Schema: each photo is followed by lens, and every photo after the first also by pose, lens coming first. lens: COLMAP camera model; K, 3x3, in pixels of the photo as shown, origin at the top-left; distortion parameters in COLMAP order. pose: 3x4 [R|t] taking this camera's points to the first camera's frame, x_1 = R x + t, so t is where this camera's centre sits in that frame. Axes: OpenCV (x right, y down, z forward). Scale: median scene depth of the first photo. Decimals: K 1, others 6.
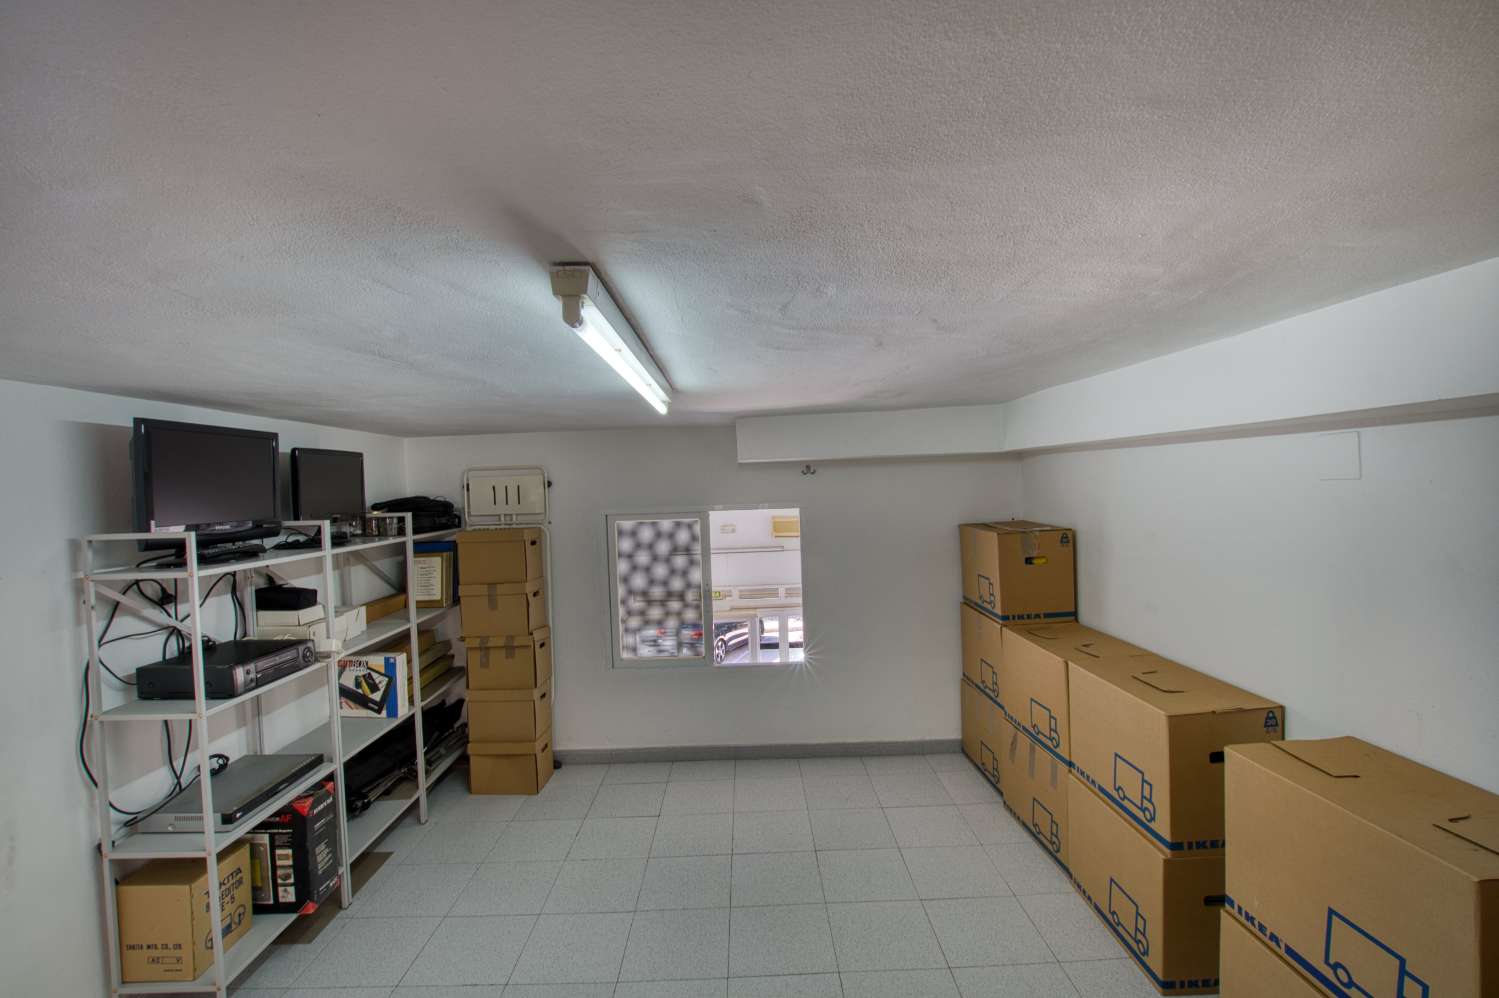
lens RADIAL K [[676.1, 0, 749.5], [0, 676.1, 499.0], [0, 0, 1]] dist [-0.018222, 0.000472]
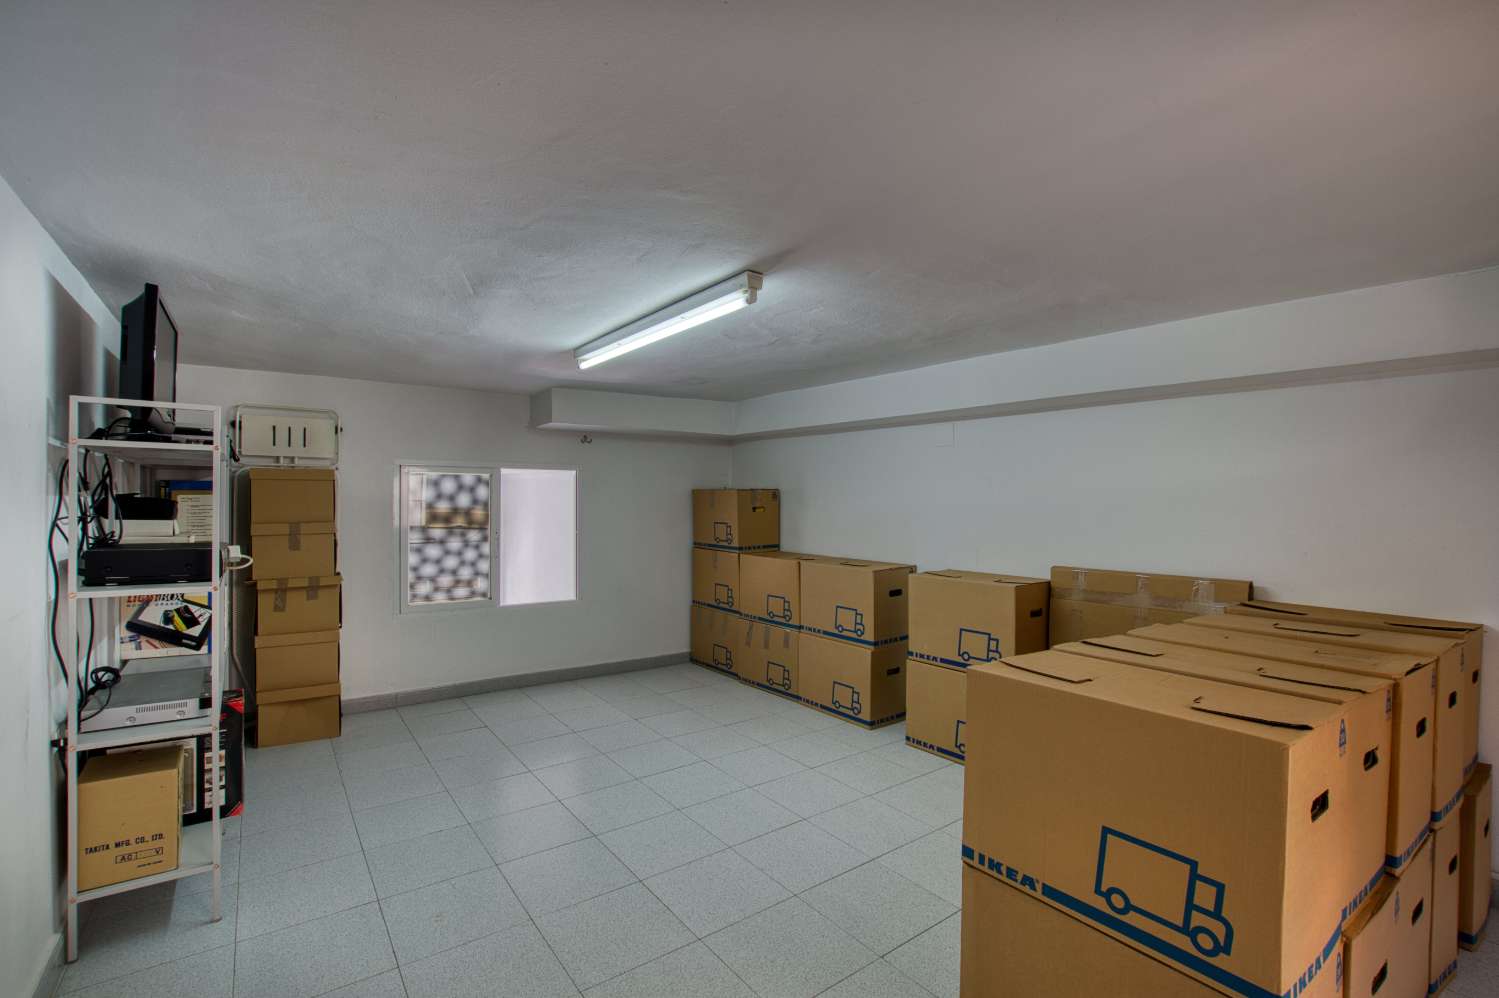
lens RADIAL K [[676.1, 0, 749.5], [0, 676.1, 499.0], [0, 0, 1]] dist [-0.018222, 0.000472]
pose [[0.802780, 0.040040, 0.594929, -0.496724], [-0.017463, 0.998894, -0.043663, 0.140273], [-0.596020, 0.024663, 0.802591, -0.186186]]
